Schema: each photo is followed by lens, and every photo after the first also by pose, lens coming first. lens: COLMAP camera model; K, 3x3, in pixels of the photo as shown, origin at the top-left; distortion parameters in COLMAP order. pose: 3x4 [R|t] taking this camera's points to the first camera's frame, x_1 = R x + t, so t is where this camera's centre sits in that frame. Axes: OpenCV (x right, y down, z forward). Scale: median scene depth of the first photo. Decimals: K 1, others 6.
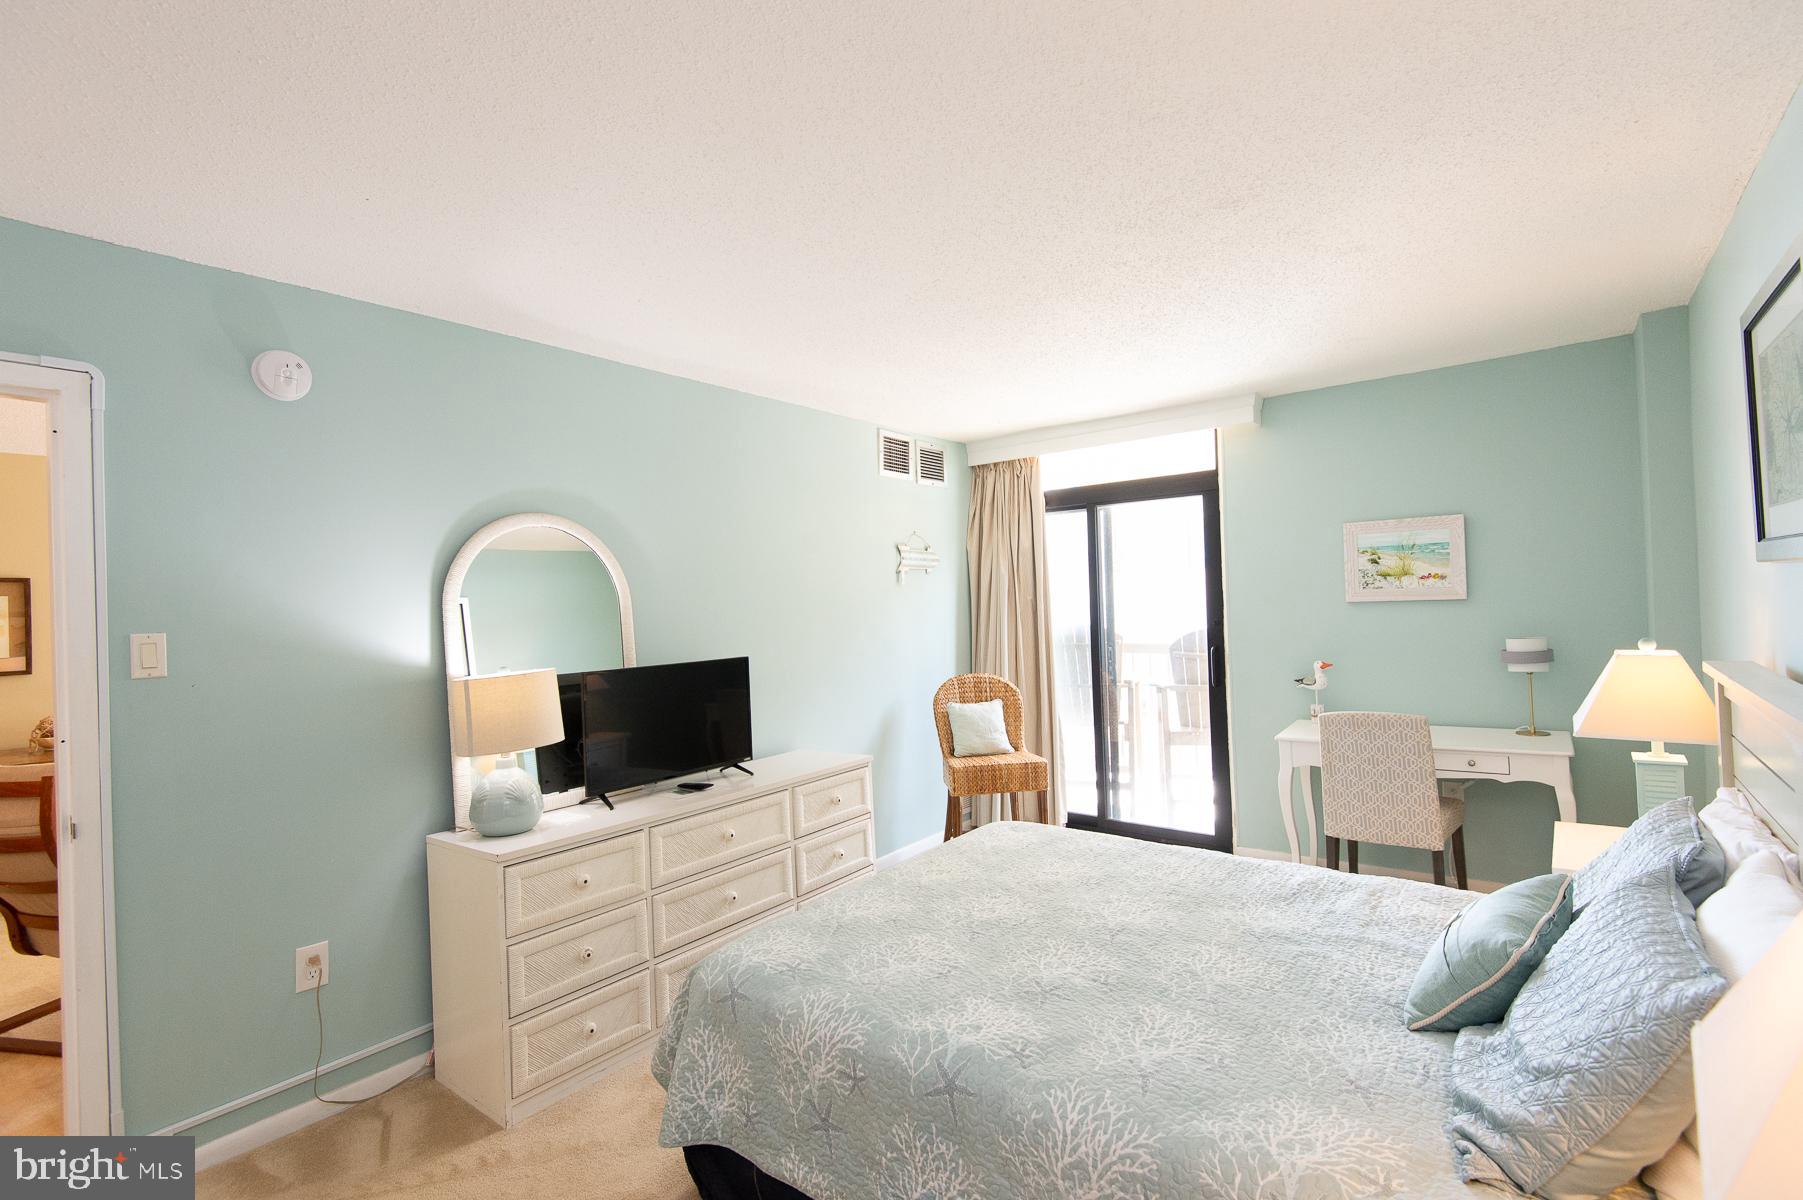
lens RADIAL K [[829.9, 0, 910.3], [0, 829.9, 596.7], [0, 0, 1]] dist [0.041032, -0.028530]
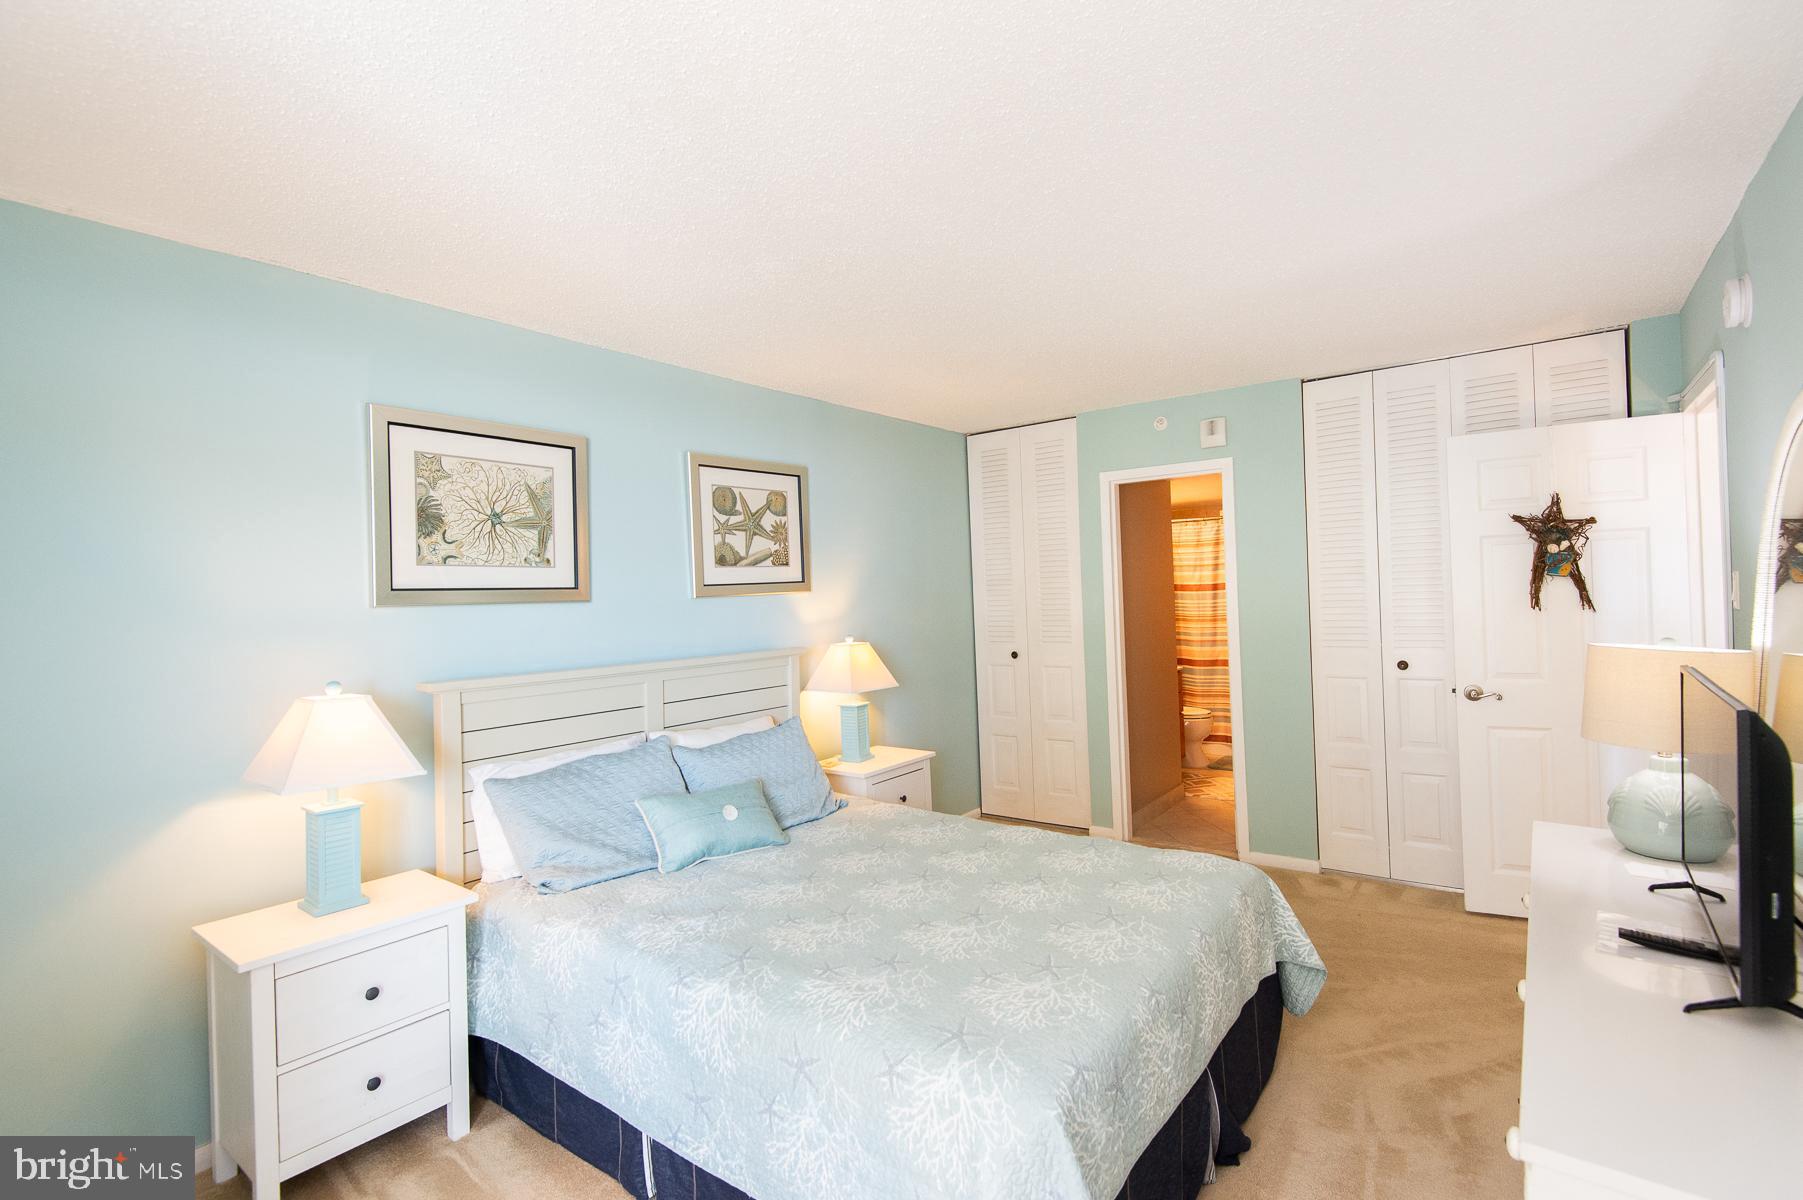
lens RADIAL K [[841.4, 0, 901.5], [0, 841.4, 600.0], [0, 0, 1]] dist [0.034530, -0.013535]
pose [[-0.997397, 0.071564, -0.008866, 0.145129], [0.071558, 0.997436, 0.000919, 0.000470], [0.008909, 0.000282, -0.999960, 1.268677]]
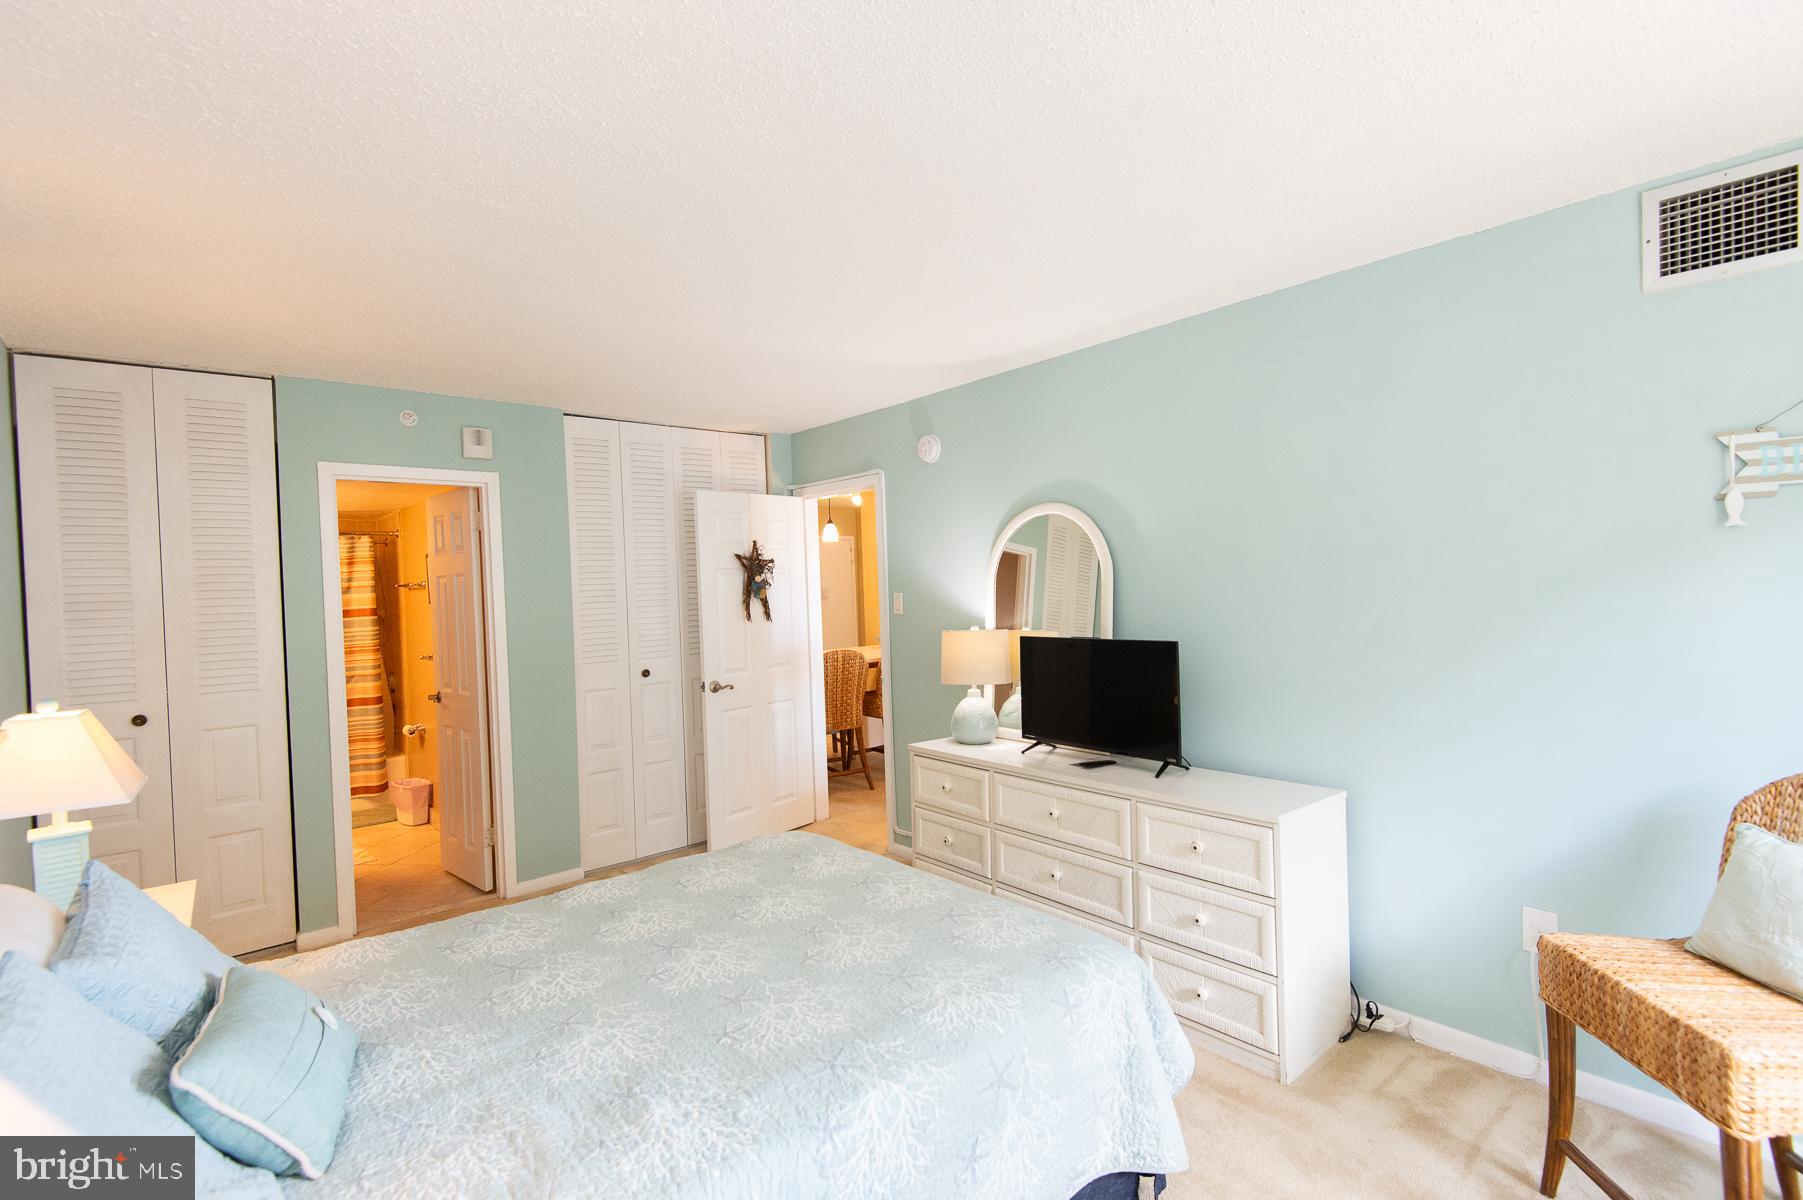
lens RADIAL K [[829.9, 0, 910.3], [0, 829.9, 596.7], [0, 0, 1]] dist [0.041032, -0.028530]
pose [[-0.207190, 0.055772, -0.976710, 0.641797], [0.049346, 0.997699, 0.046503, -0.024340], [0.977055, -0.038562, -0.209465, 0.858546]]
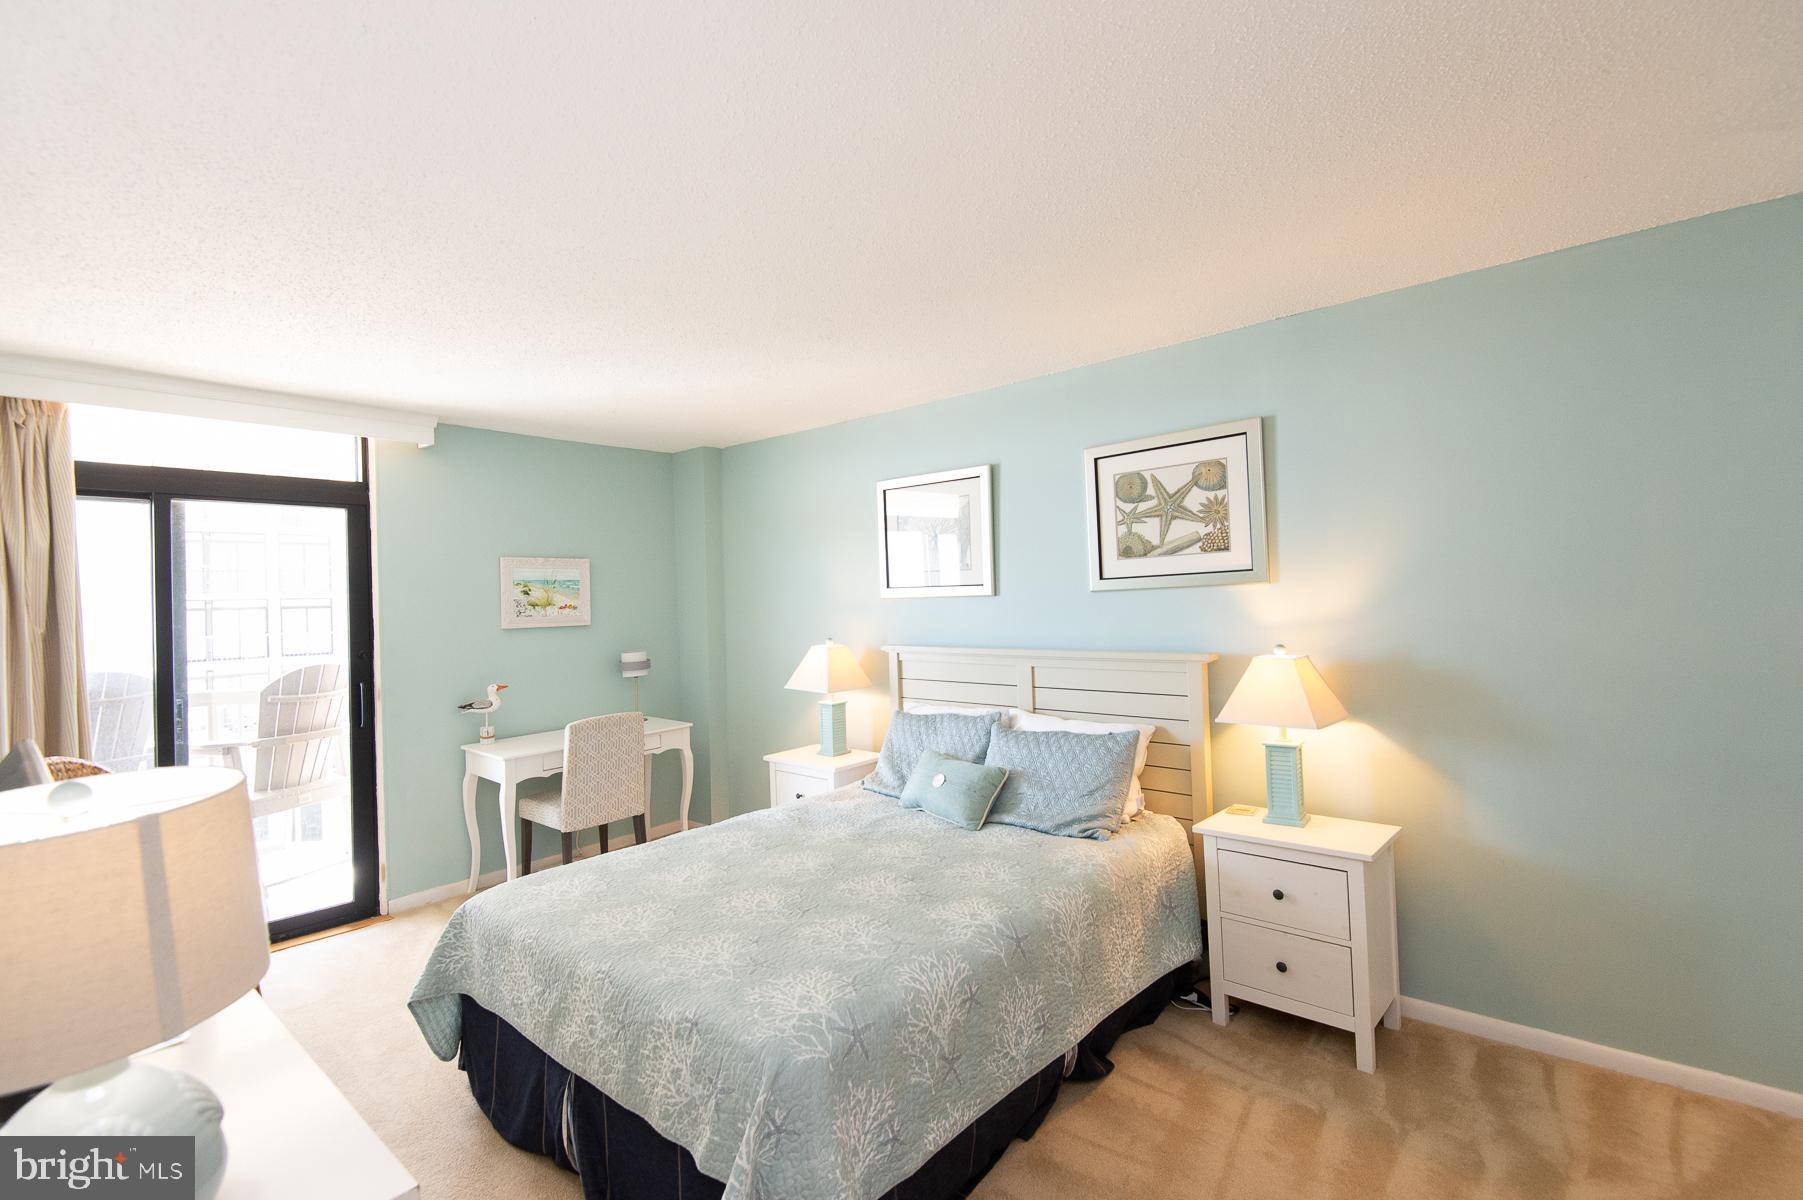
lens RADIAL K [[811.4, 0, 899.0], [0, 811.4, 592.8], [0, 0, 1]] dist [0.043275, -0.025788]
pose [[0.065039, 0.042211, 0.996990, -0.582934], [0.021911, 0.998804, -0.043717, 0.019604], [-0.997642, 0.024688, 0.064037, 0.464648]]
